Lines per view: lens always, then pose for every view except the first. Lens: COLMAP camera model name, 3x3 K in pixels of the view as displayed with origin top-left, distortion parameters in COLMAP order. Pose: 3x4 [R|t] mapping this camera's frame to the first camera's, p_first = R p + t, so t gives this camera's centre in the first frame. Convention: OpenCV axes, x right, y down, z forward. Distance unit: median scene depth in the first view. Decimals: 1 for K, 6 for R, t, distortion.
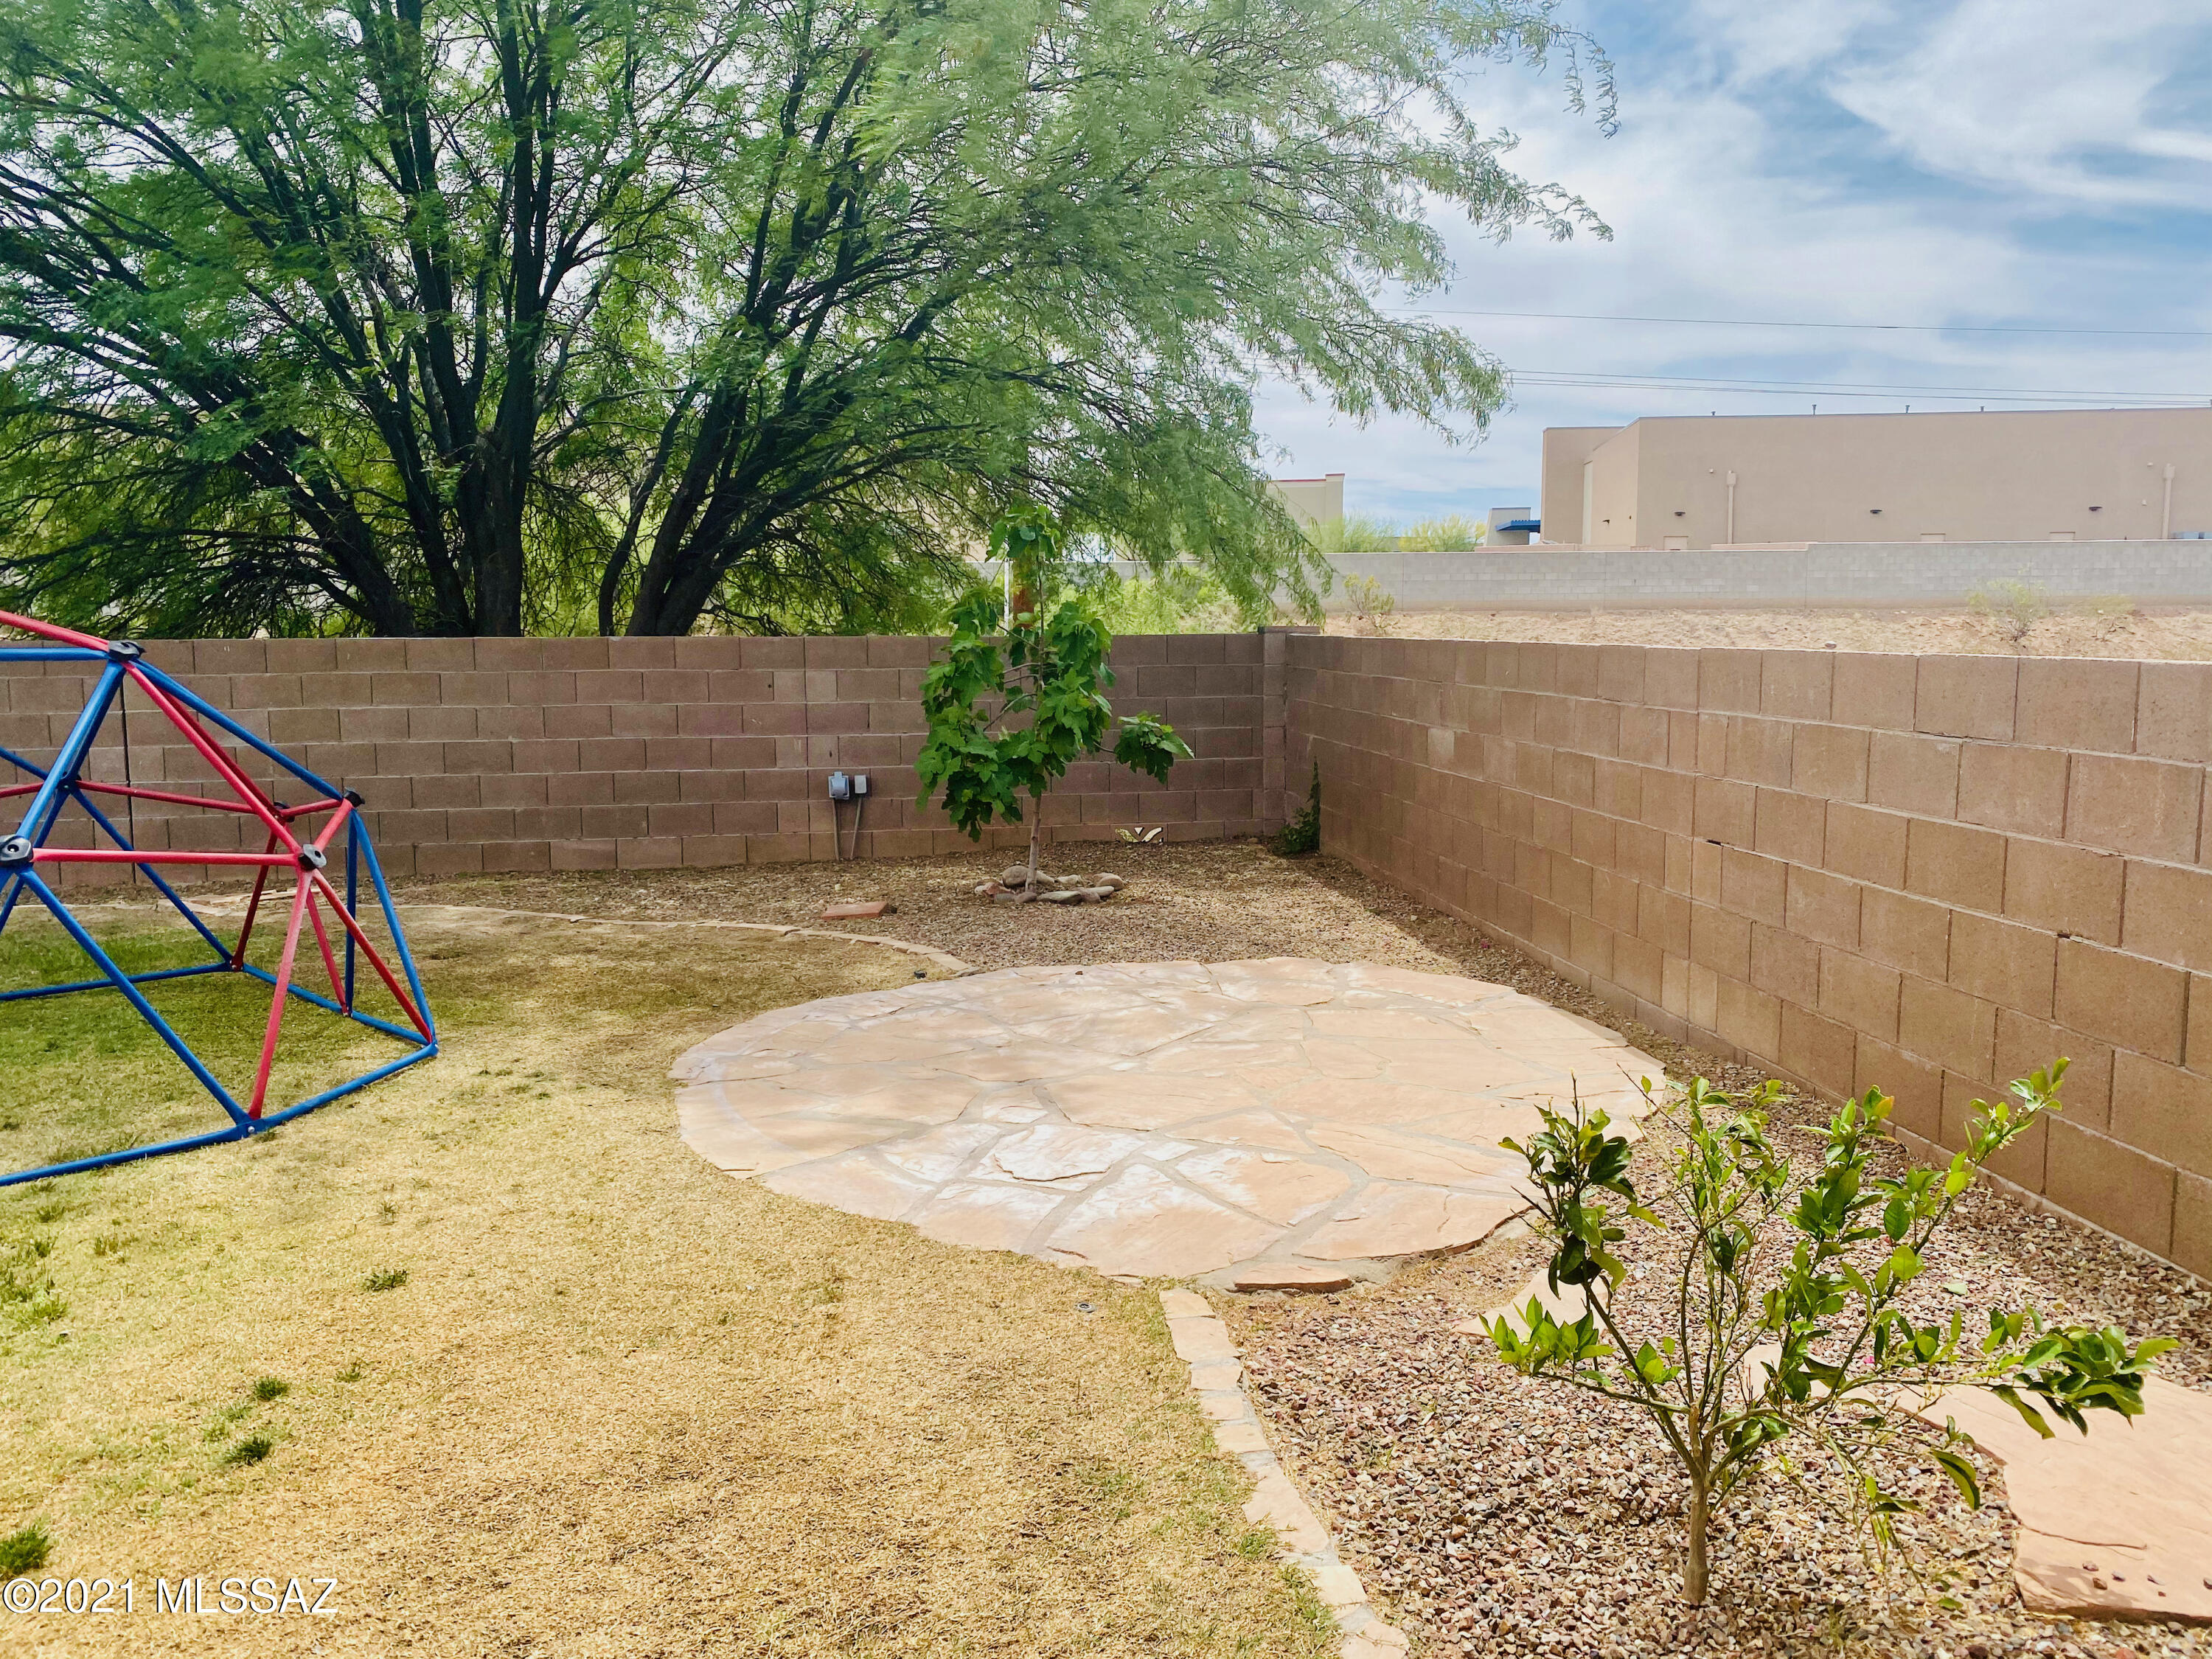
lens RADIAL K [[1742.5, 0, 1106.0], [0, 1742.5, 829.5], [0, 0, 1]] dist [0.033231, 0.003754]
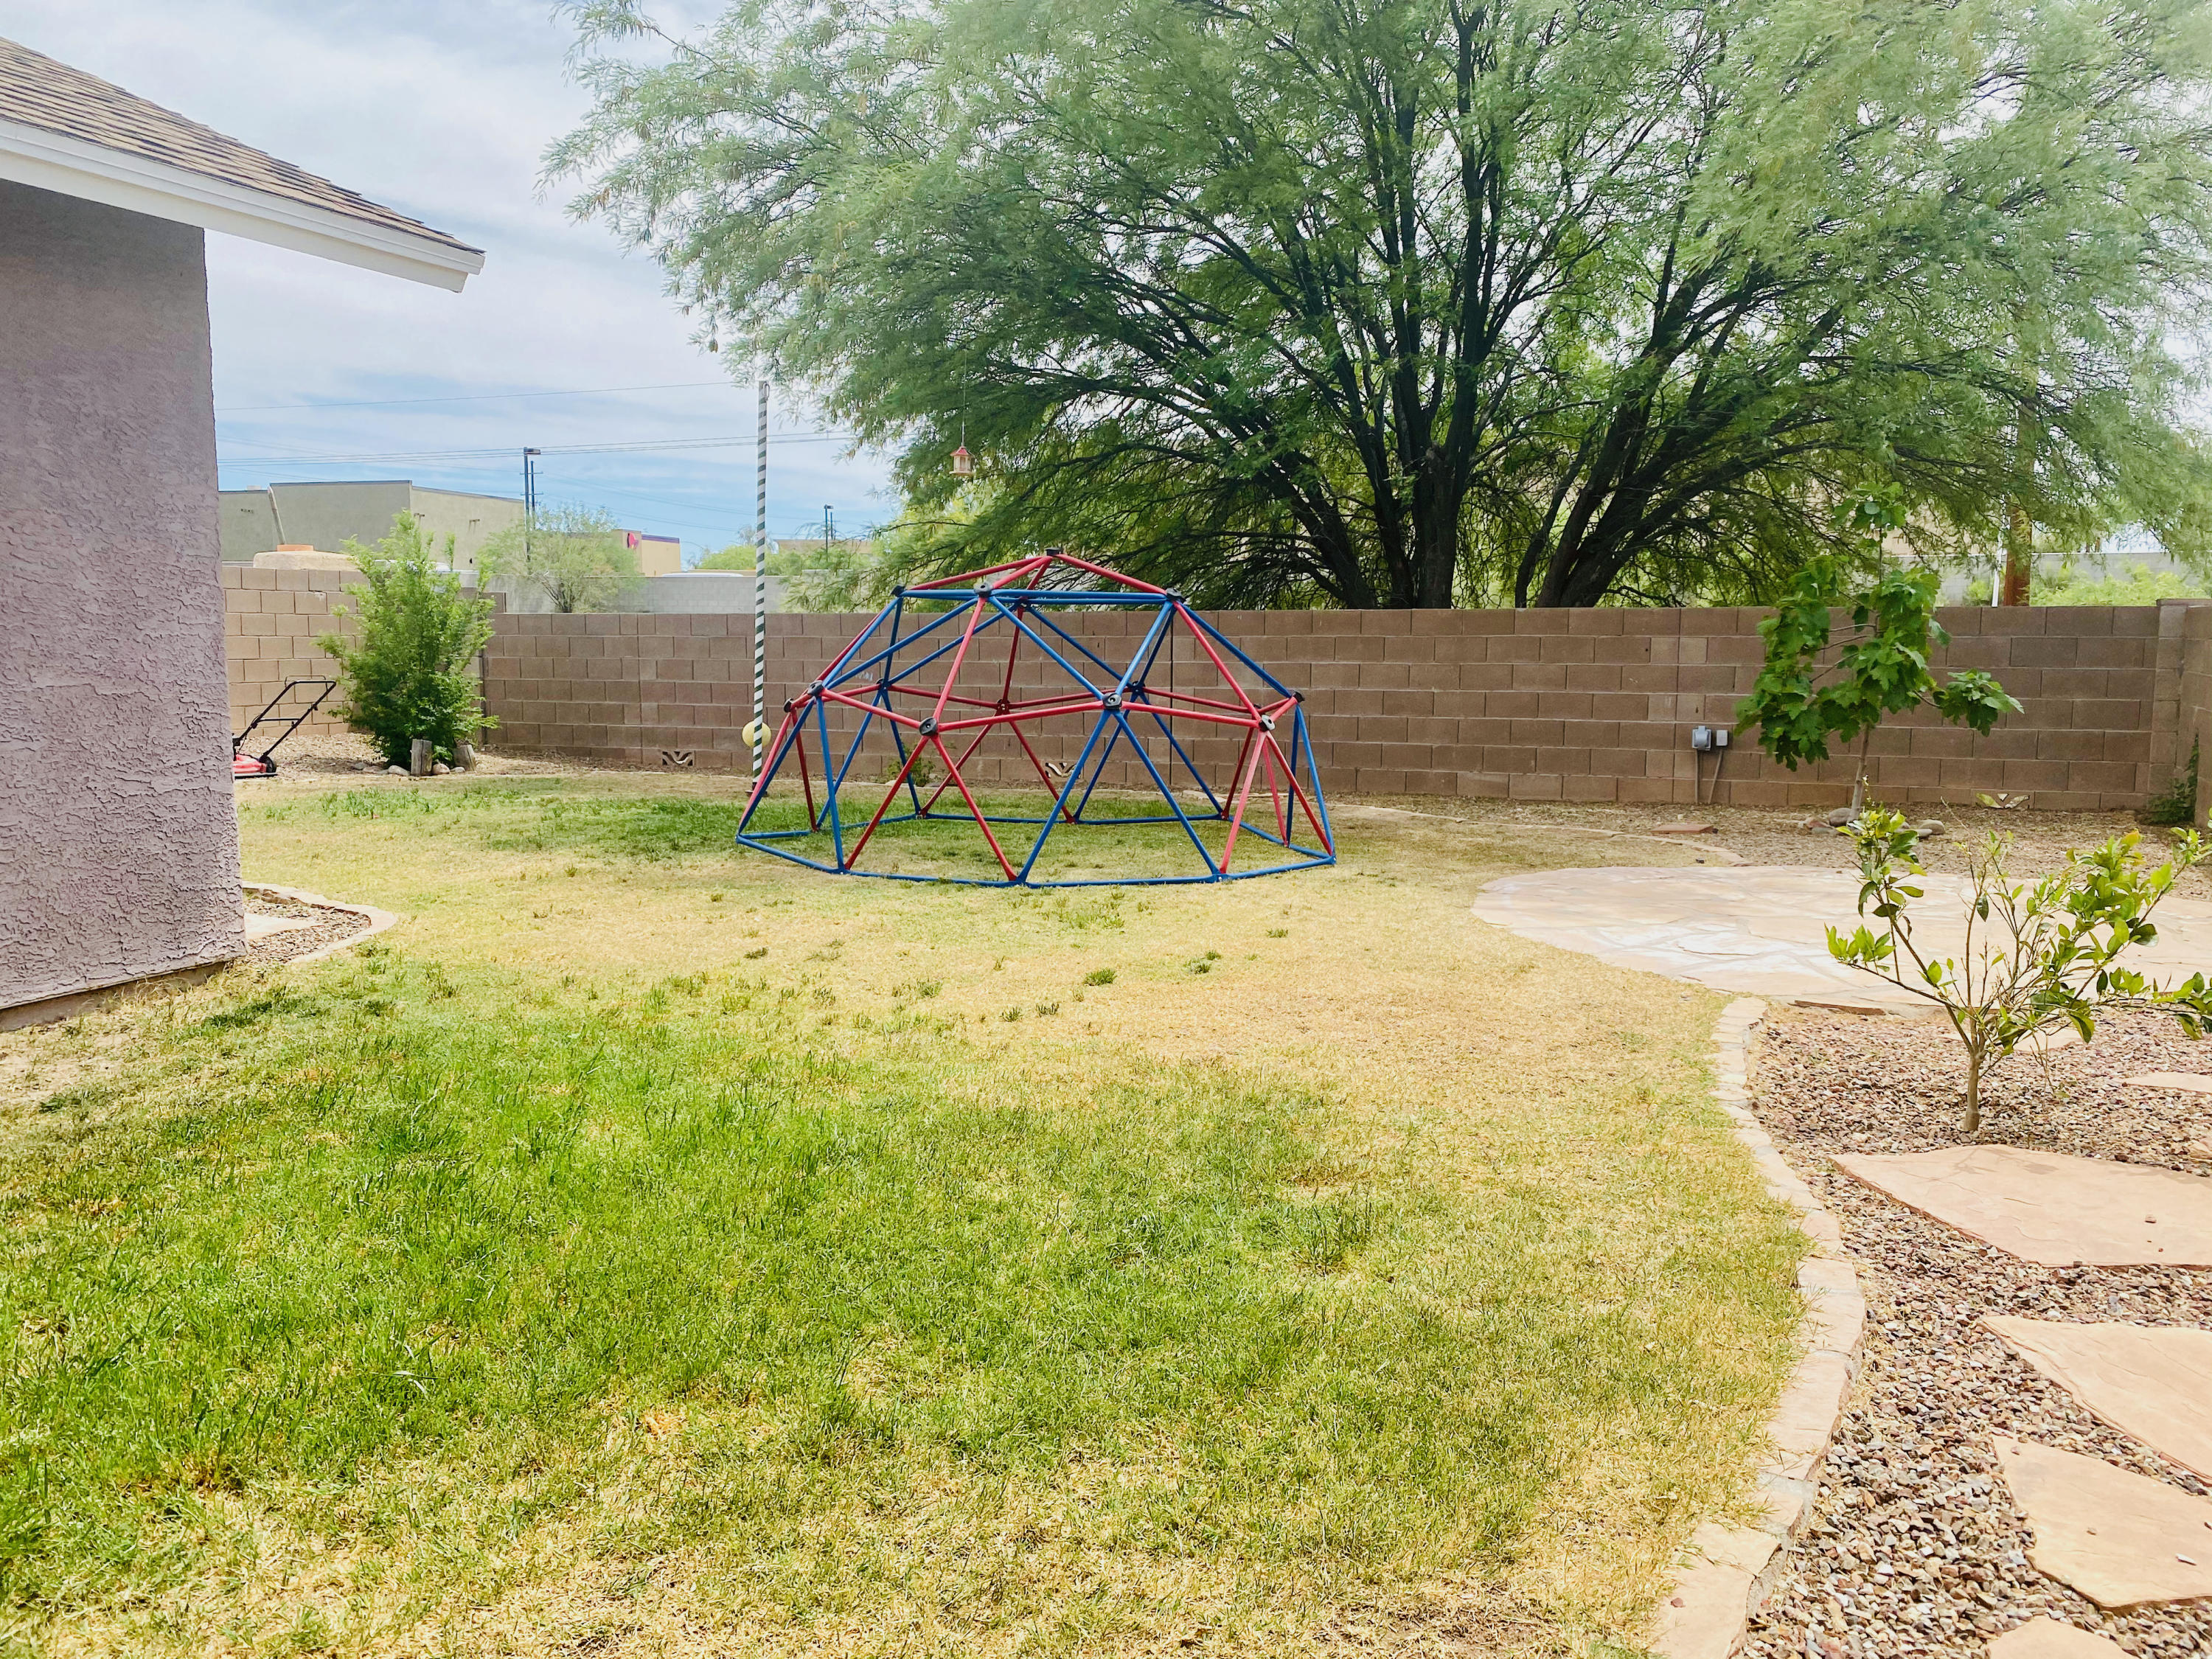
lens RADIAL K [[1724.9, 0, 1094.2], [0, 1724.9, 874.7], [0, 0, 1]] dist [-0.033088, 0.054036]
pose [[0.850960, 0.079109, -0.519239, 0.096587], [-0.066016, 0.996862, 0.043687, 0.039323], [0.521066, -0.002897, 0.853512, -0.169144]]
